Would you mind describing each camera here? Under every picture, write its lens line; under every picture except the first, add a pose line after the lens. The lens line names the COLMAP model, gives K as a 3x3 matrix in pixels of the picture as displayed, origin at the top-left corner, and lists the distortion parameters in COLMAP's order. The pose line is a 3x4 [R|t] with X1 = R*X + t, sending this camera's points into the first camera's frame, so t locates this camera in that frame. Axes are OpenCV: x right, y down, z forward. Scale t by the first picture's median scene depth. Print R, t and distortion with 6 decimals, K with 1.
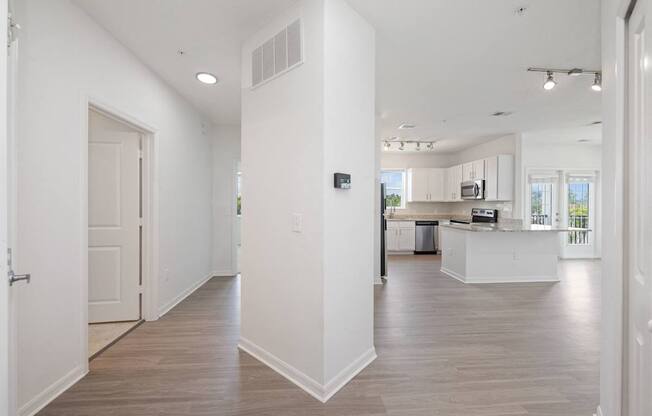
lens RADIAL K [[259.1, 0, 322.4], [0, 259.1, 206.8], [0, 0, 1]] dist [0.002337, 0.000059]
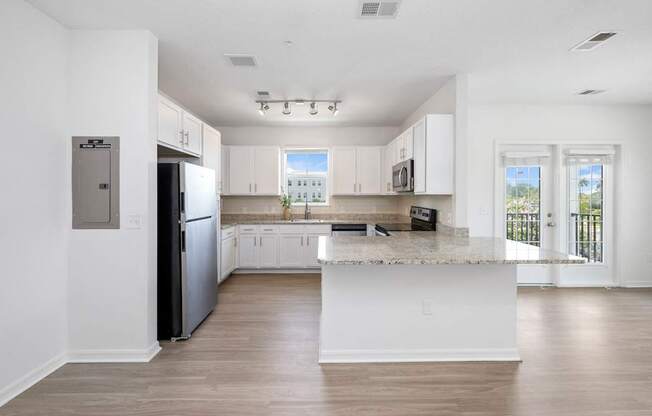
lens RADIAL K [[259.1, 0, 326.7], [0, 259.1, 196.3], [0, 0, 1]] dist [0.002337, 0.000059]
pose [[0.998323, -0.001766, -0.057854, 0.408660], [0.001470, 0.999986, -0.005156, -0.014926], [0.057863, 0.005063, 0.998312, 0.348124]]
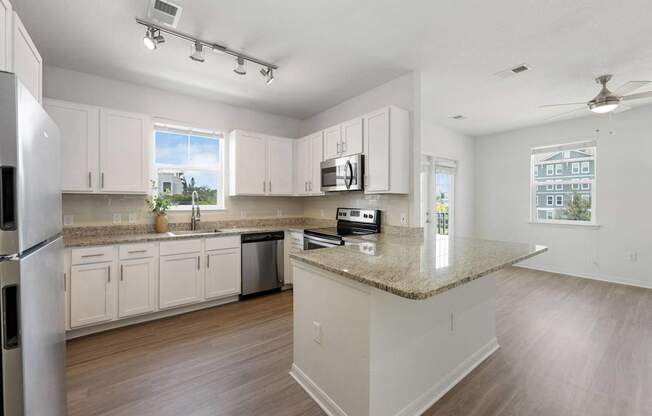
lens RADIAL K [[259.1, 0, 320.4], [0, 259.1, 200.3], [0, 0, 1]] dist [0.002337, 0.000059]
pose [[0.843988, 0.001247, 0.536361, 0.234457], [0.004663, 0.999942, -0.009663, -0.004808], [-0.536342, 0.010657, 0.843933, 0.530393]]
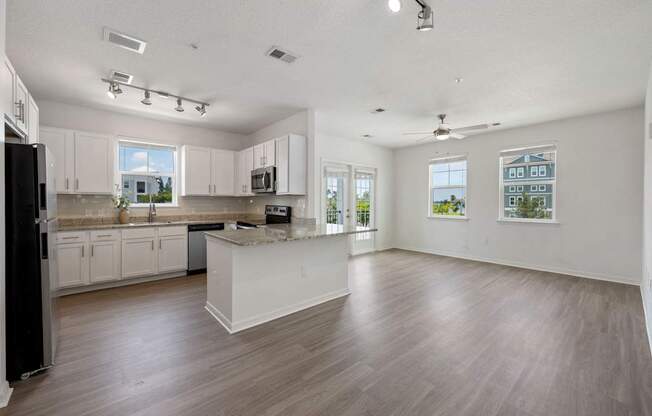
lens RADIAL K [[259.1, 0, 322.5], [0, 259.1, 202.7], [0, 0, 1]] dist [0.002337, 0.000059]
pose [[0.803121, -0.002560, 0.595811, 0.256014], [0.003902, 0.999992, -0.000963, 0.000350], [-0.595803, 0.003099, 0.803124, 0.283497]]
